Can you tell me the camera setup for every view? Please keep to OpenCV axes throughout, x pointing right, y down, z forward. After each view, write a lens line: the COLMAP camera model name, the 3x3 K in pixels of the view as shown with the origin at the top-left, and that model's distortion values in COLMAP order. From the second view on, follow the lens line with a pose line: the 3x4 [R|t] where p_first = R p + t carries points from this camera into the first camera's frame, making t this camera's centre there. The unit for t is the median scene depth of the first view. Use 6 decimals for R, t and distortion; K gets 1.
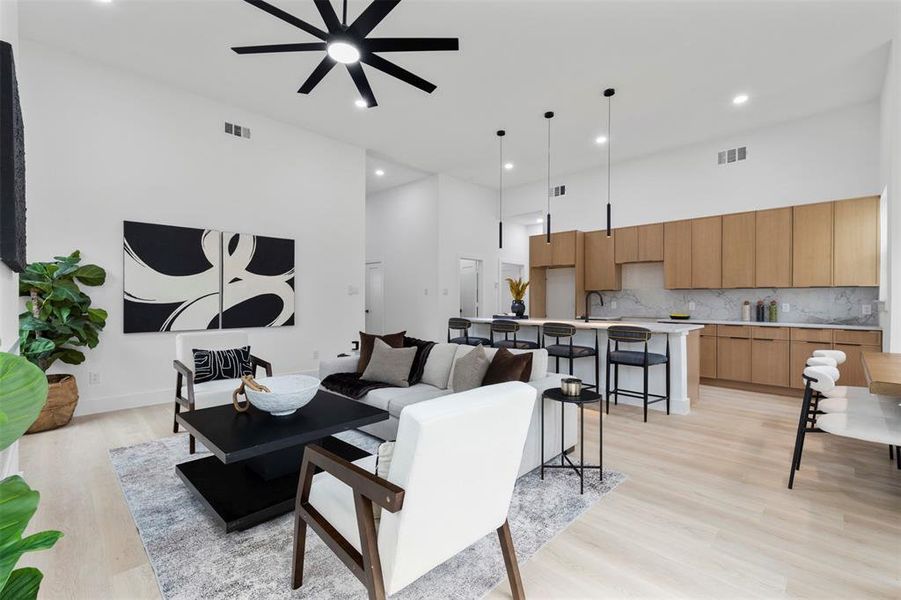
lens RADIAL K [[393.6, 0, 450.0], [0, 393.6, 298.0], [0, 0, 1]] dist [0.005261, 0.000395]
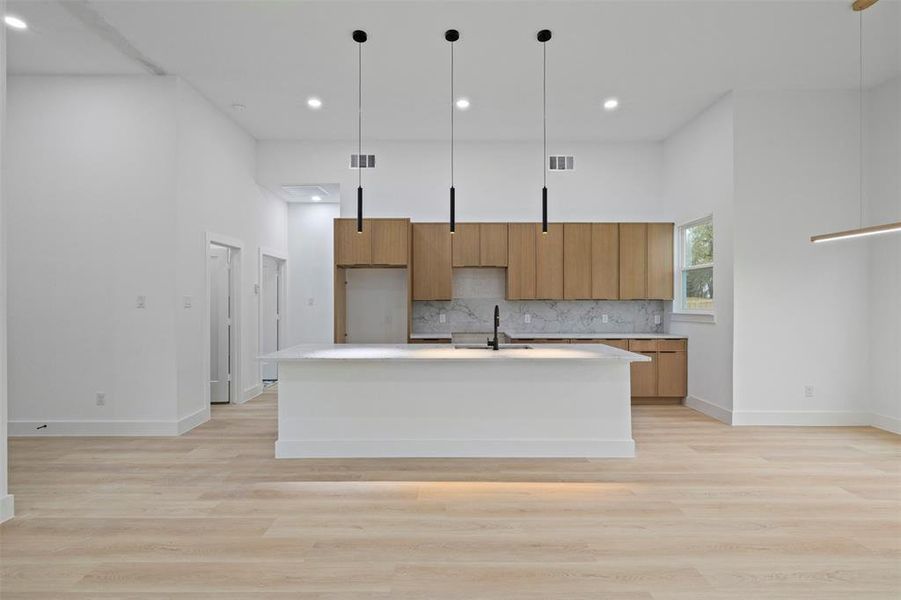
lens RADIAL K [[428.2, 0, 450.5], [0, 428.2, 301.1], [0, 0, 1]] dist [-0.004965, 0.000104]
pose [[0.708987, -0.004925, 0.705204, -0.224212], [-0.000122, 0.999975, 0.007107, -0.028094], [-0.705221, -0.005125, 0.708969, 0.448838]]
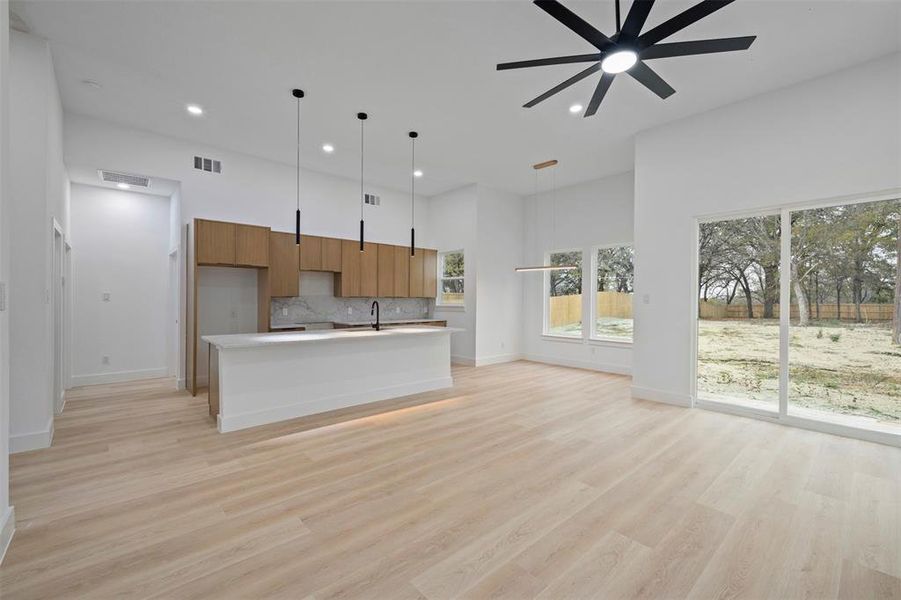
lens RADIAL K [[377.8, 0, 450.5], [0, 377.8, 300.0], [0, 0, 1]] dist [-0.000997, -0.000270]
pose [[0.059146, -0.007429, 0.998222, -0.580297], [-0.011125, 0.999905, 0.008101, -0.027740], [-0.998187, -0.011584, 0.059058, 0.654040]]
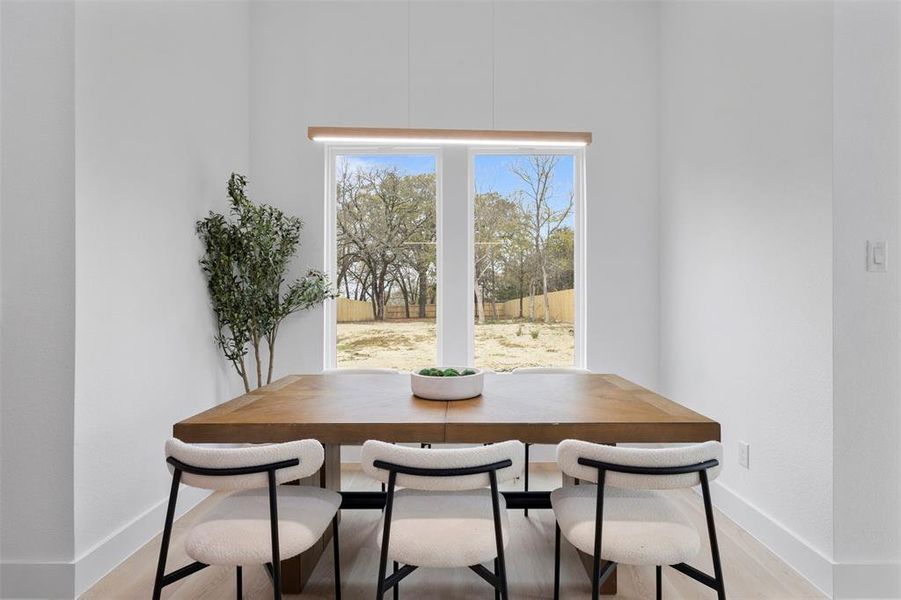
lens RADIAL K [[439.5, 0, 454.1], [0, 439.5, 304.0], [0, 0, 1]] dist [0.001557, 0.000179]
pose [[-0.697341, -0.006313, 0.716712, 0.311488], [-0.006221, 0.999977, 0.002755, 0.005092], [-0.716713, -0.002538, -0.697364, 0.666610]]
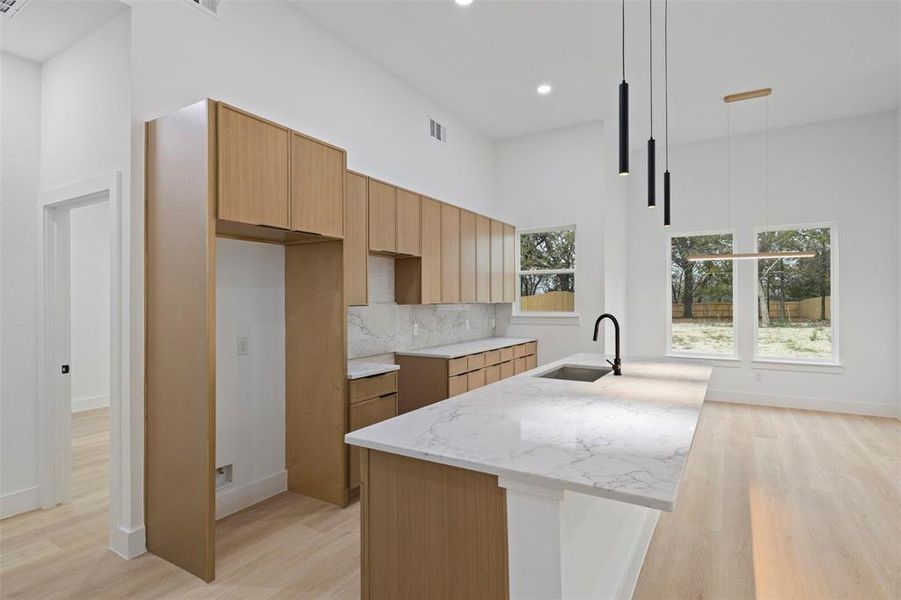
lens RADIAL K [[460.0, 0, 450.5], [0, 460.0, 300.0], [0, 0, 1]] dist [-0.002396, -0.000164]
pose [[-0.230134, -0.003625, 0.973152, -0.169342], [-0.002869, 0.999991, 0.003046, -0.033659], [-0.973155, -0.002091, -0.230142, 1.190898]]
